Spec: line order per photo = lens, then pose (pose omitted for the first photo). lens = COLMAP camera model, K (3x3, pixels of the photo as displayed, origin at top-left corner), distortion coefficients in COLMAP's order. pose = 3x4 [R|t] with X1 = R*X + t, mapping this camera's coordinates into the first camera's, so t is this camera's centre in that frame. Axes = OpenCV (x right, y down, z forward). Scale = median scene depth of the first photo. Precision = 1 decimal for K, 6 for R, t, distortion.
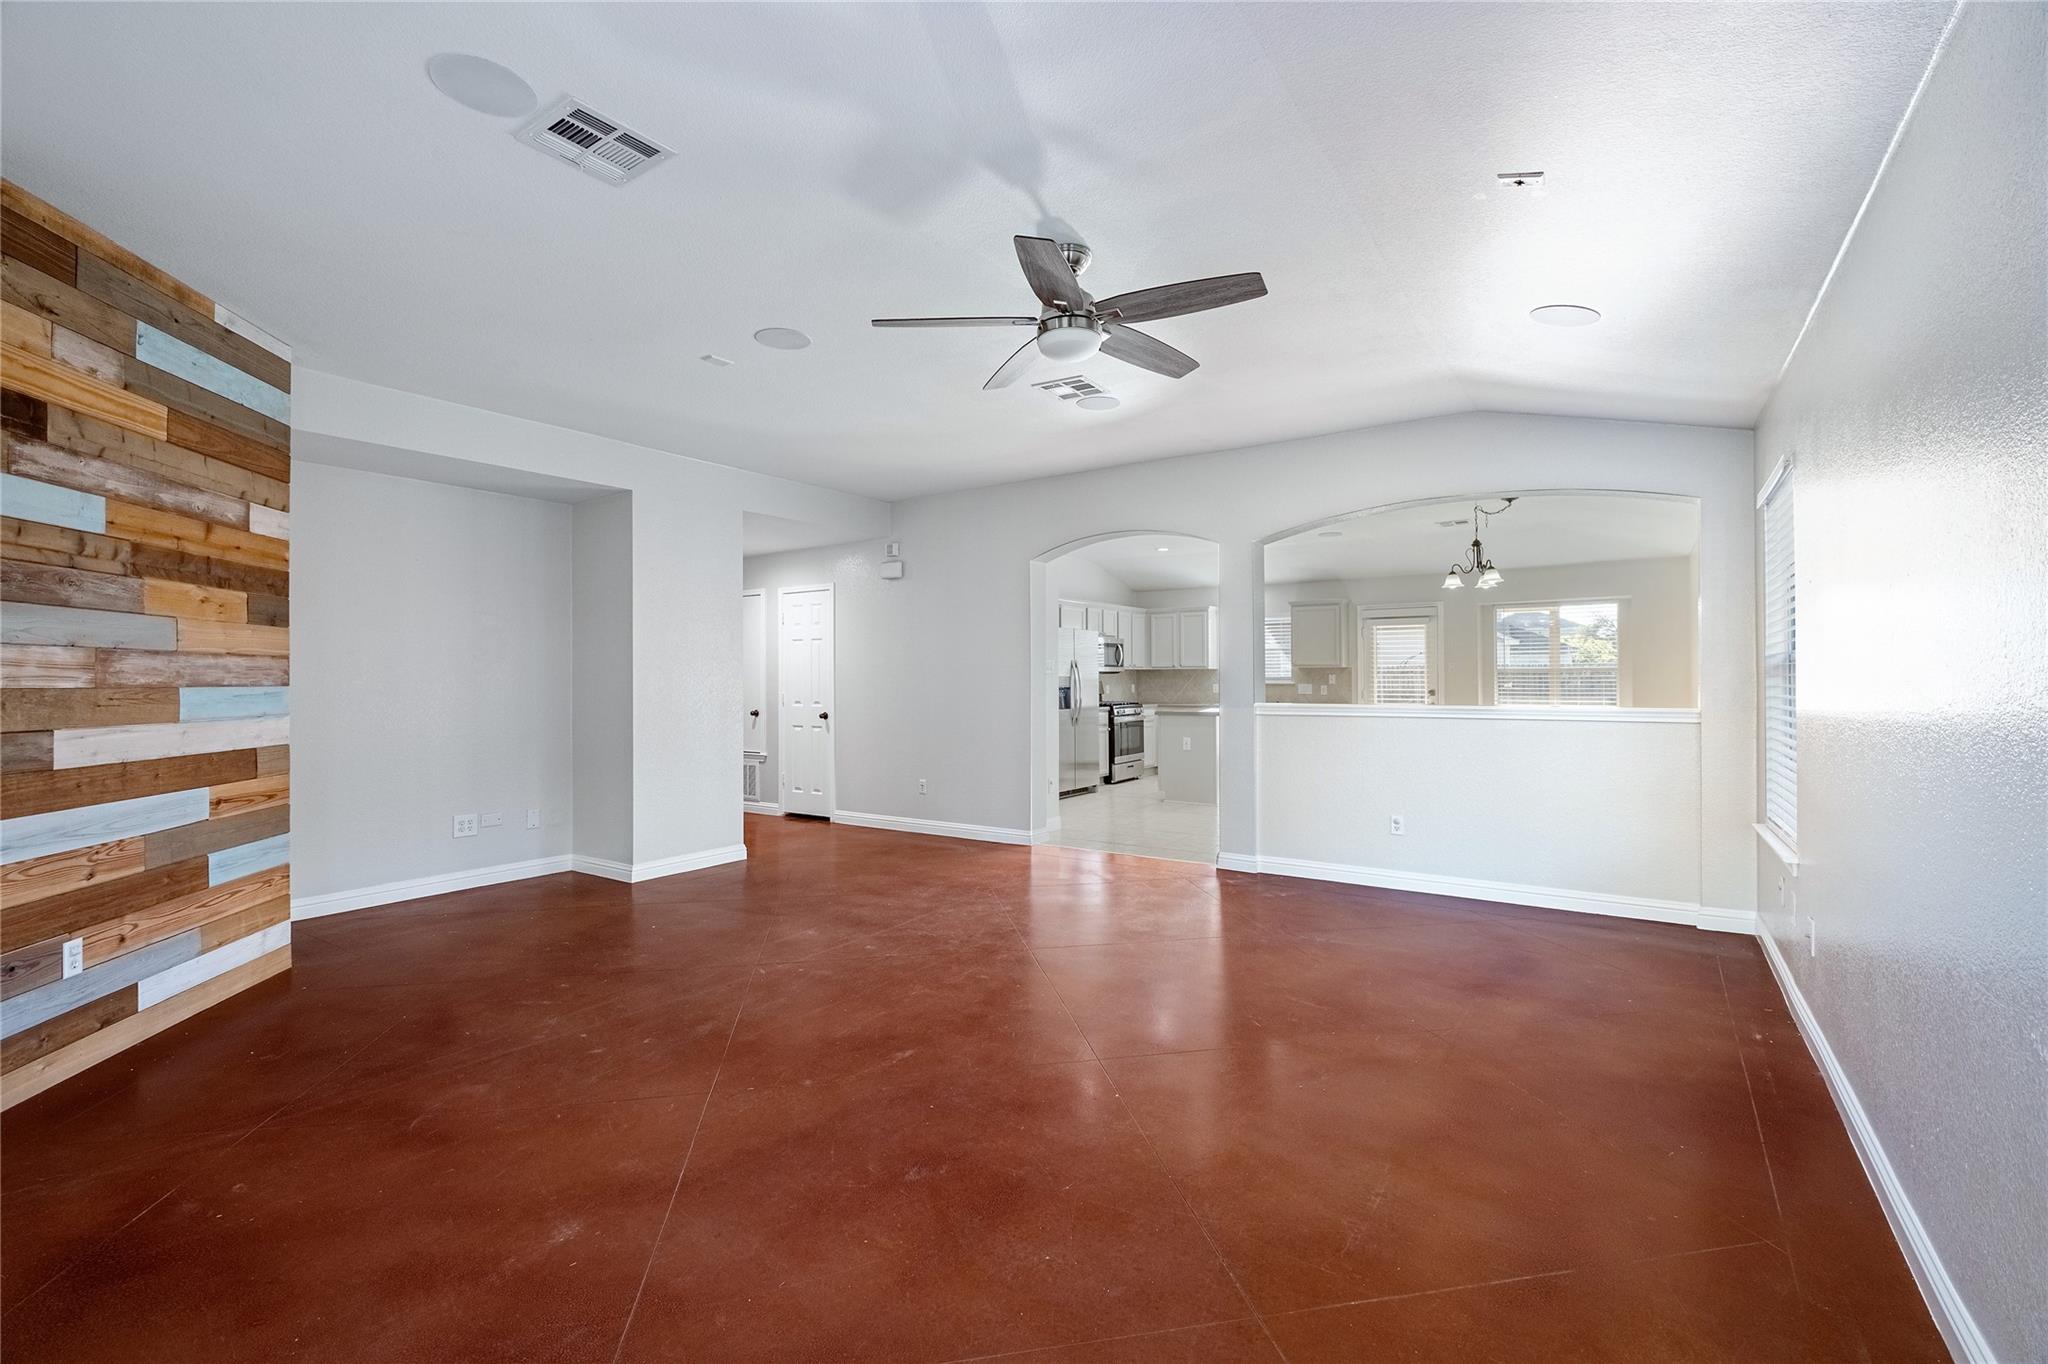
lens RADIAL K [[888.9, 0, 1028.8], [0, 888.9, 671.7], [0, 0, 1]] dist [0.001533, -0.003924]
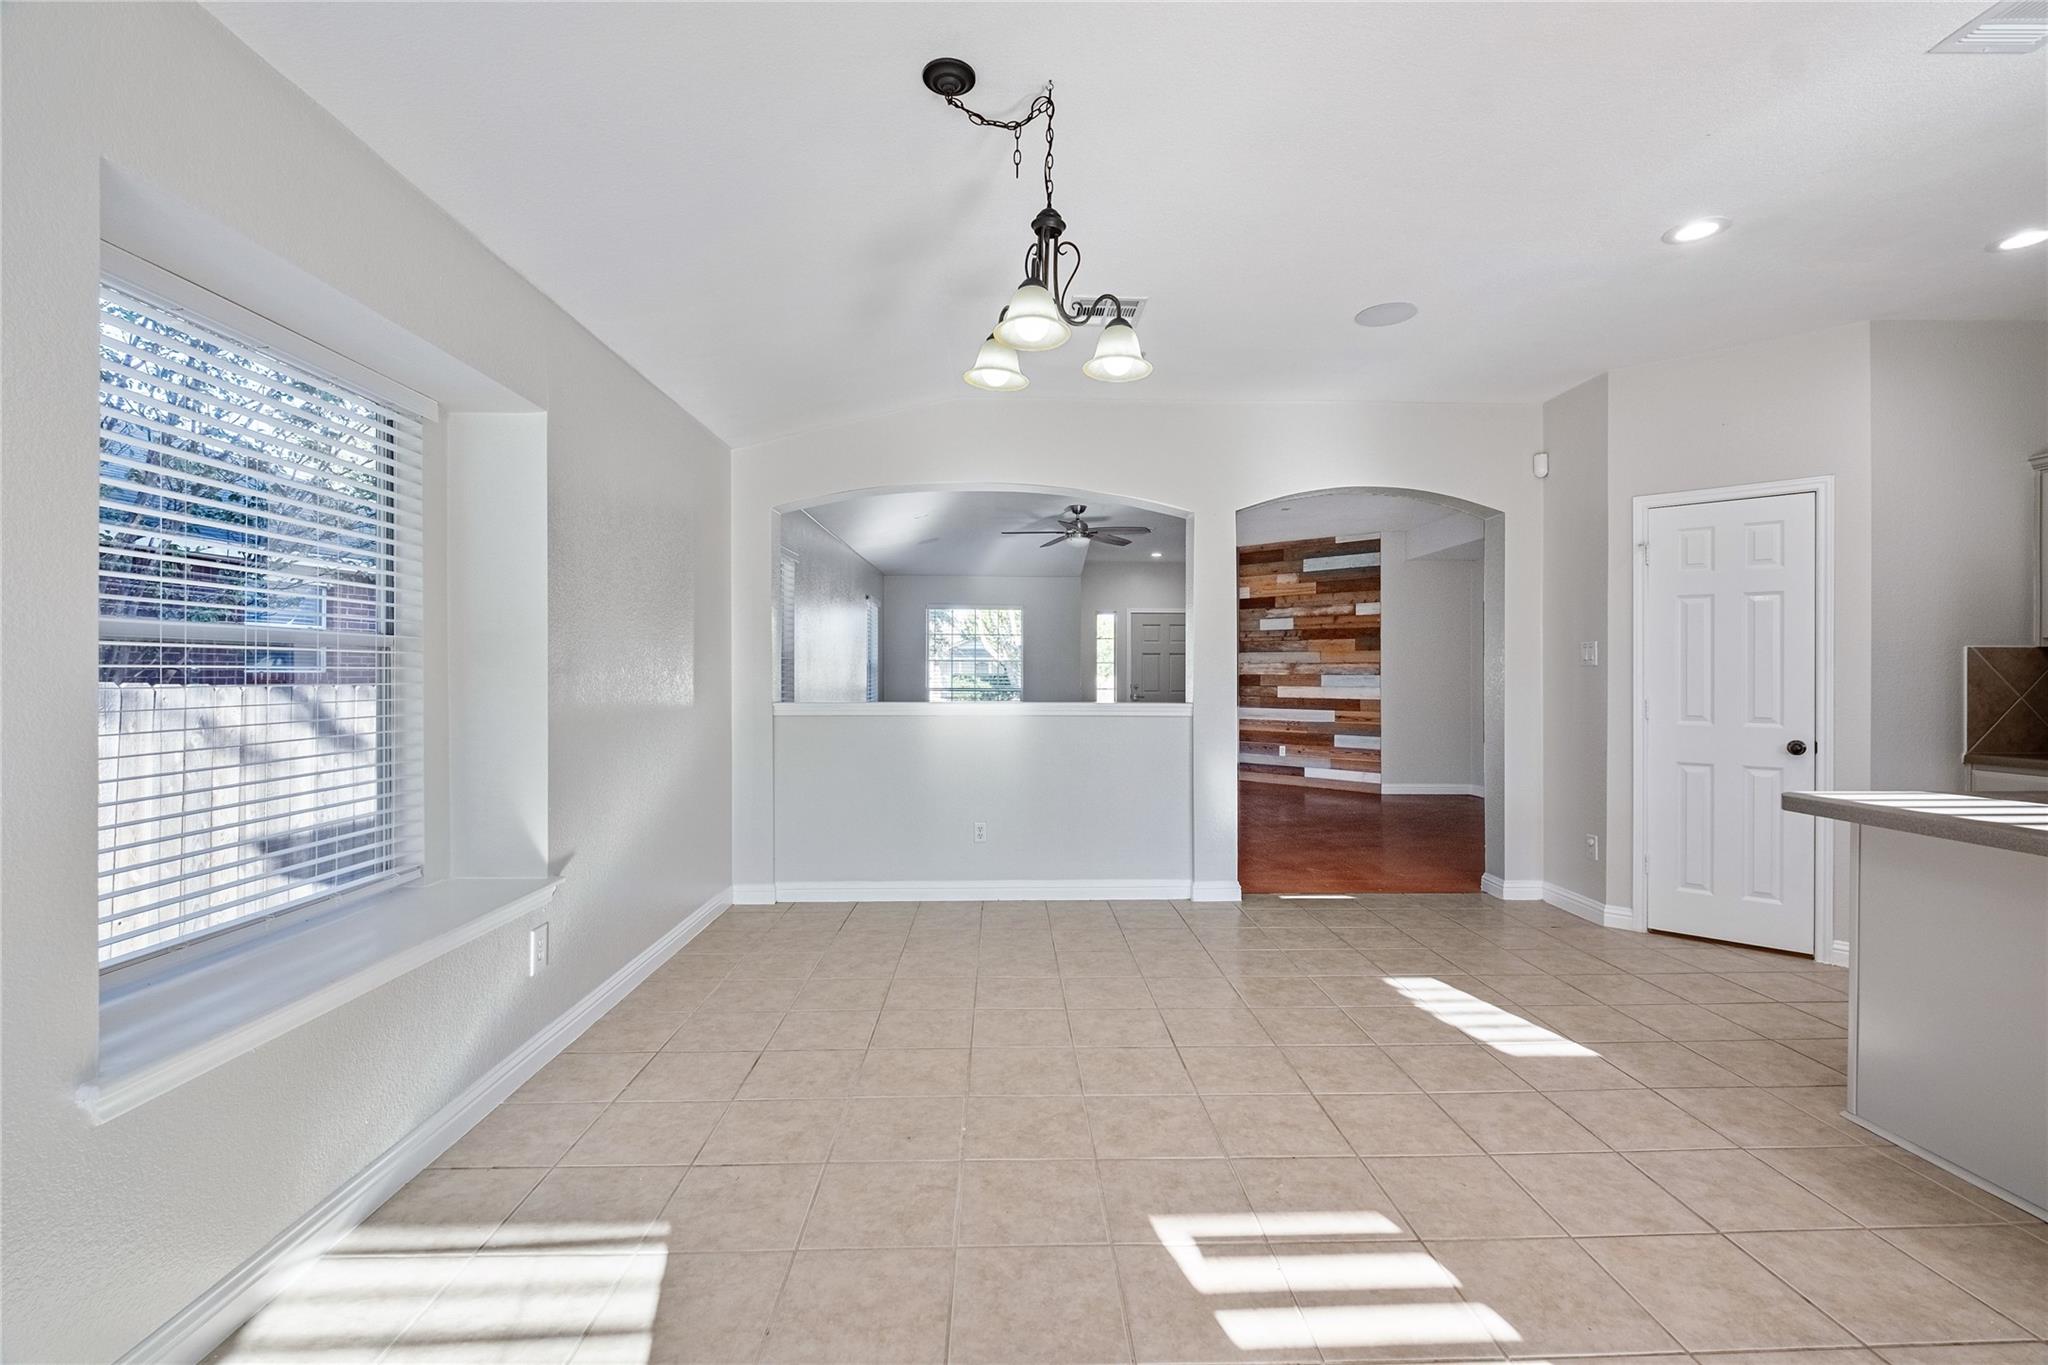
lens RADIAL K [[888.9, 0, 1027.0], [0, 888.9, 671.5], [0, 0, 1]] dist [0.001533, -0.003924]
pose [[-0.811933, 0.002106, -0.583747, 1.476064], [0.006410, 0.999965, -0.005308, 0.014490], [0.583715, -0.008051, -0.811918, 2.664813]]
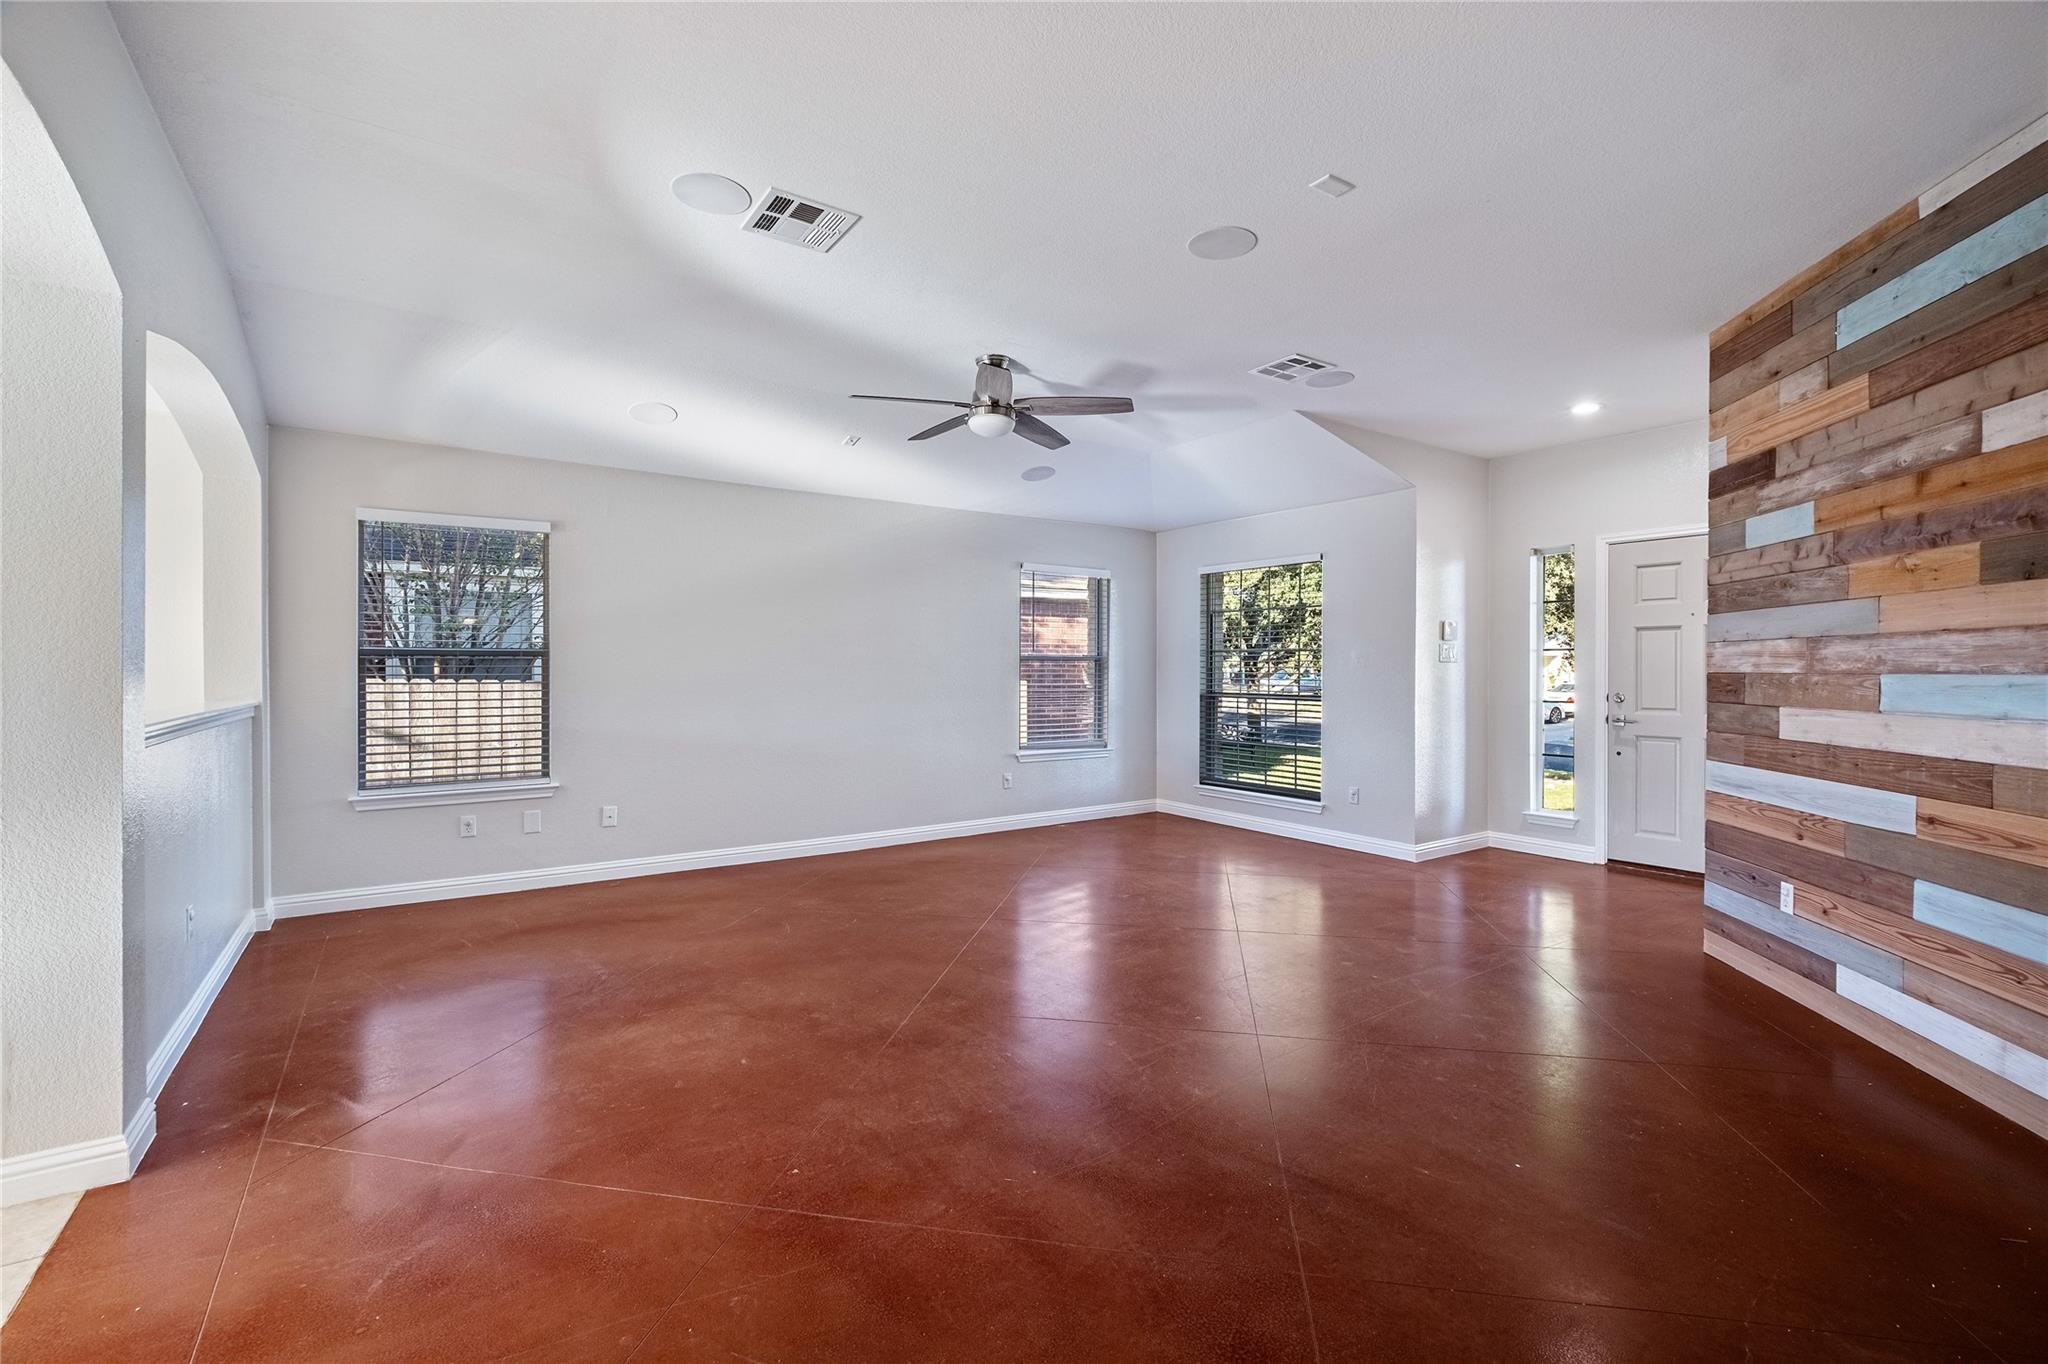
lens RADIAL K [[888.9, 0, 1029.5], [0, 888.9, 674.0], [0, 0, 1]] dist [0.001533, -0.003924]
pose [[-0.933180, 0.000660, 0.359409, -0.448157], [-0.001071, 0.999989, -0.004618, 0.021443], [-0.359408, -0.004694, -0.933169, 2.017697]]
